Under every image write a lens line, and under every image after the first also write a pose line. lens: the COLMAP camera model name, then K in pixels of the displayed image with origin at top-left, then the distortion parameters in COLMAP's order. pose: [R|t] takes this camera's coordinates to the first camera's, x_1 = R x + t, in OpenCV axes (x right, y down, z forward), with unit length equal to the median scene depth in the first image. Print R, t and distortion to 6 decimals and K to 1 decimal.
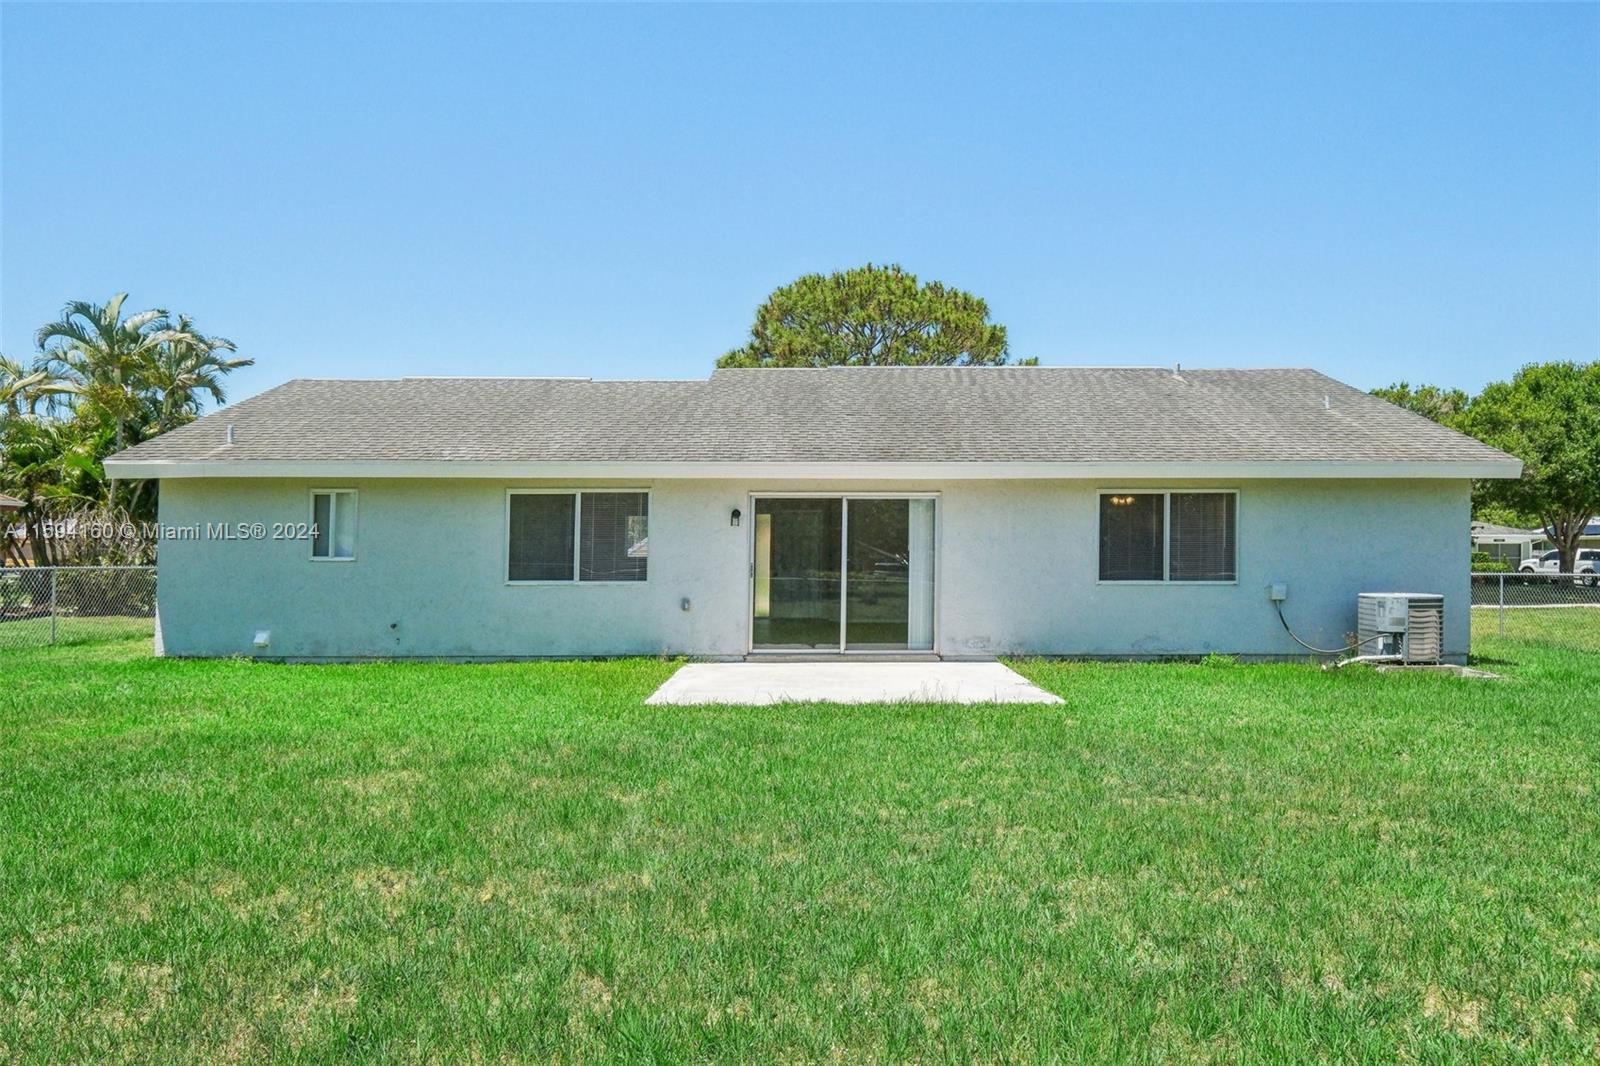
lens RADIAL K [[1052.9, 0, 796.5], [0, 1052.9, 506.8], [0, 0, 1]] dist [0.006382, 0.001025]
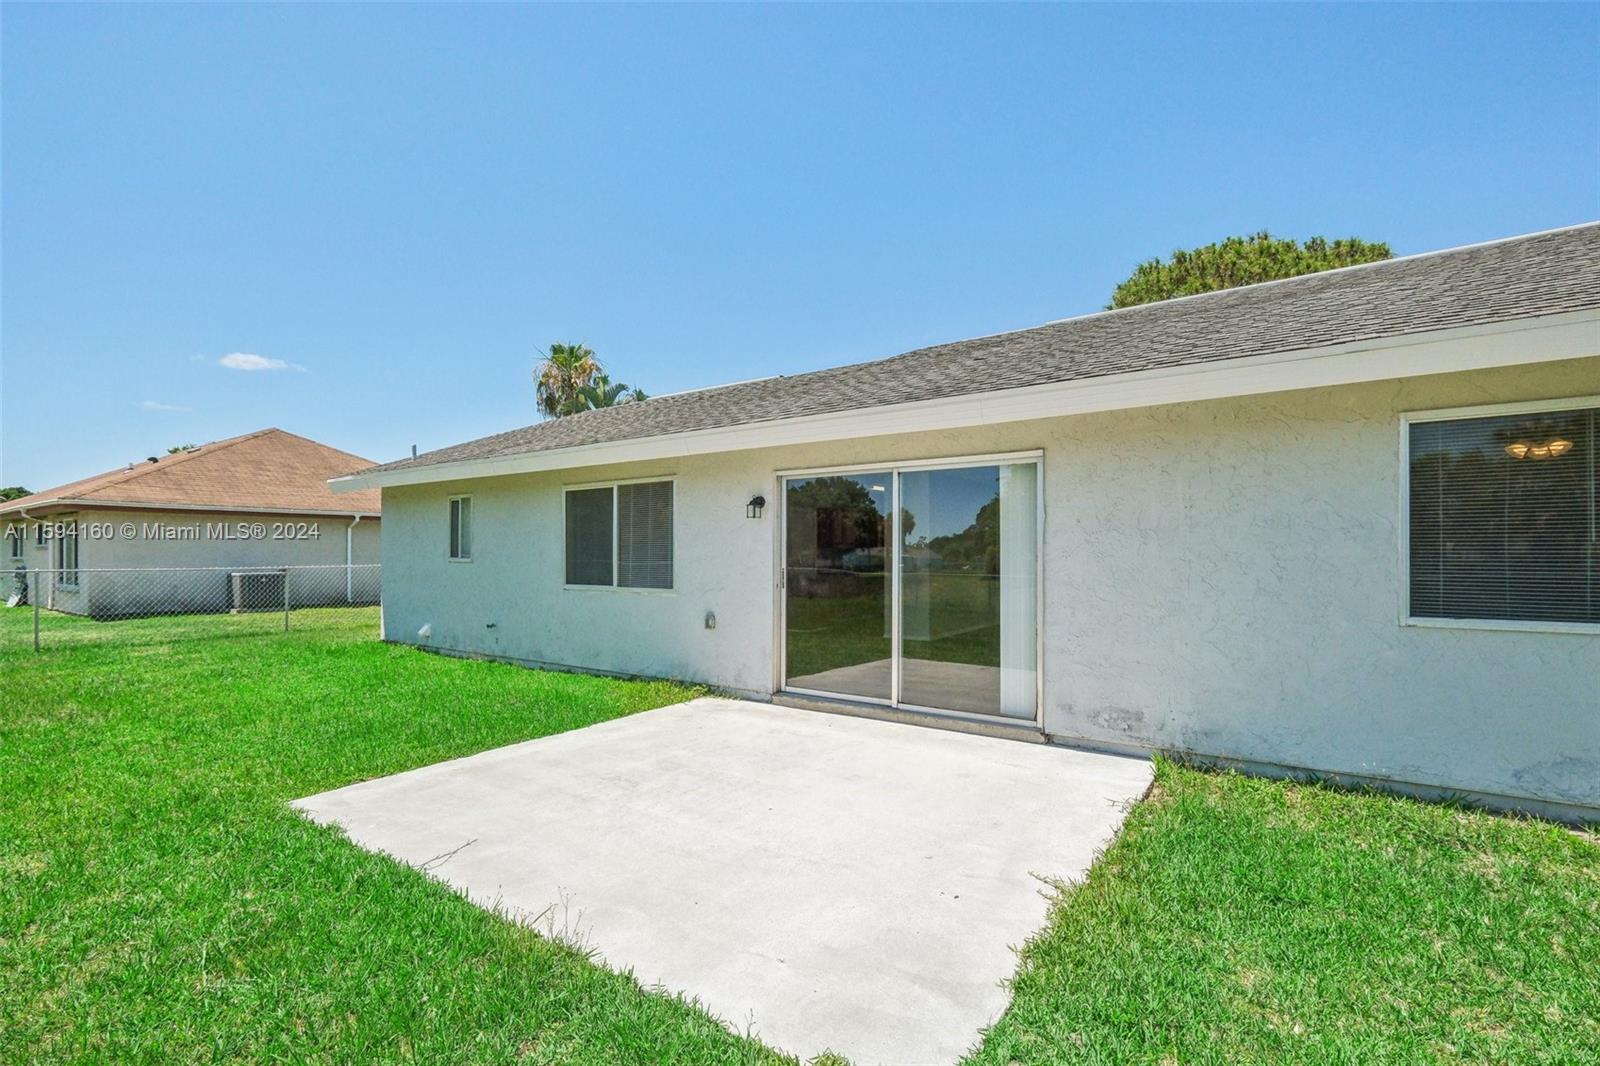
lens RADIAL K [[697.8, 0, 804.5], [0, 697.8, 534.0], [0, 0, 1]] dist [0.000550, -0.000552]
pose [[0.815962, -0.016439, -0.577872, 0.251819], [0.026781, 0.999597, 0.009379, 0.025476], [0.577485, -0.023129, 0.816073, 0.617106]]
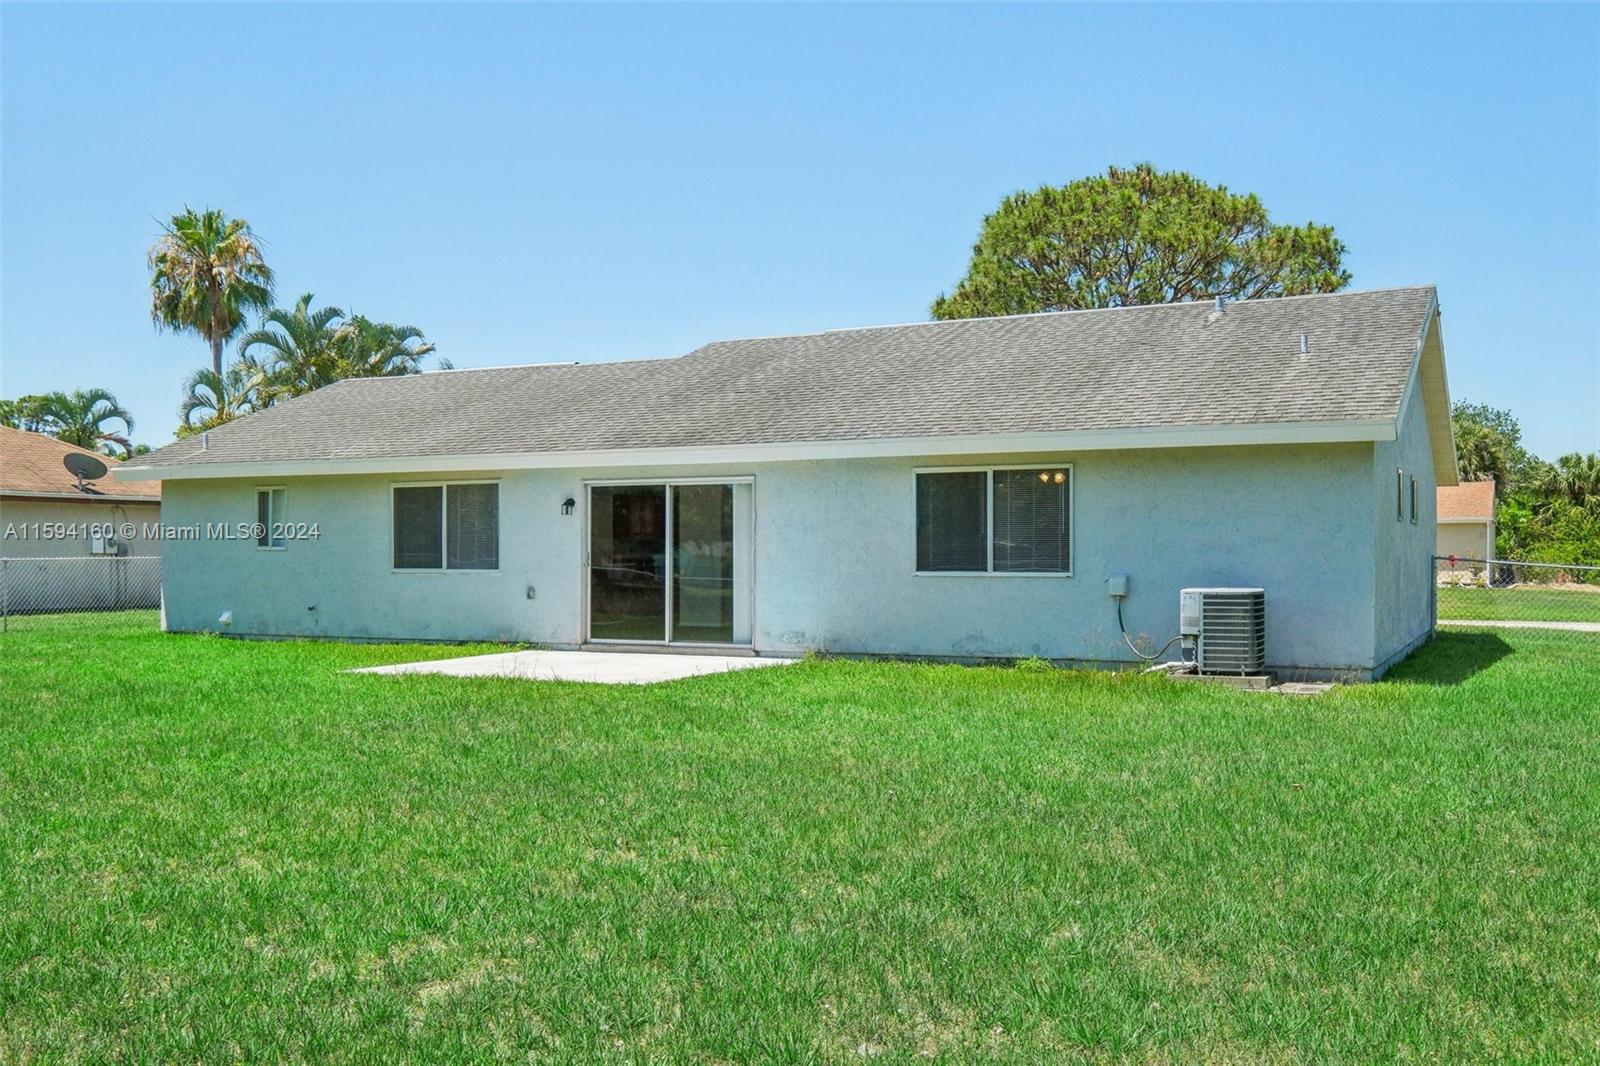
lens RADIAL K [[1447.1, 0, 800.0], [0, 1447.1, 533.0], [0, 0, 1]] dist [0.013125, 0.004812]
pose [[0.893749, -0.007190, -0.448509, 0.752079], [0.022120, 0.999362, 0.028058, 0.001709], [0.448021, -0.034998, 0.893338, -0.129522]]
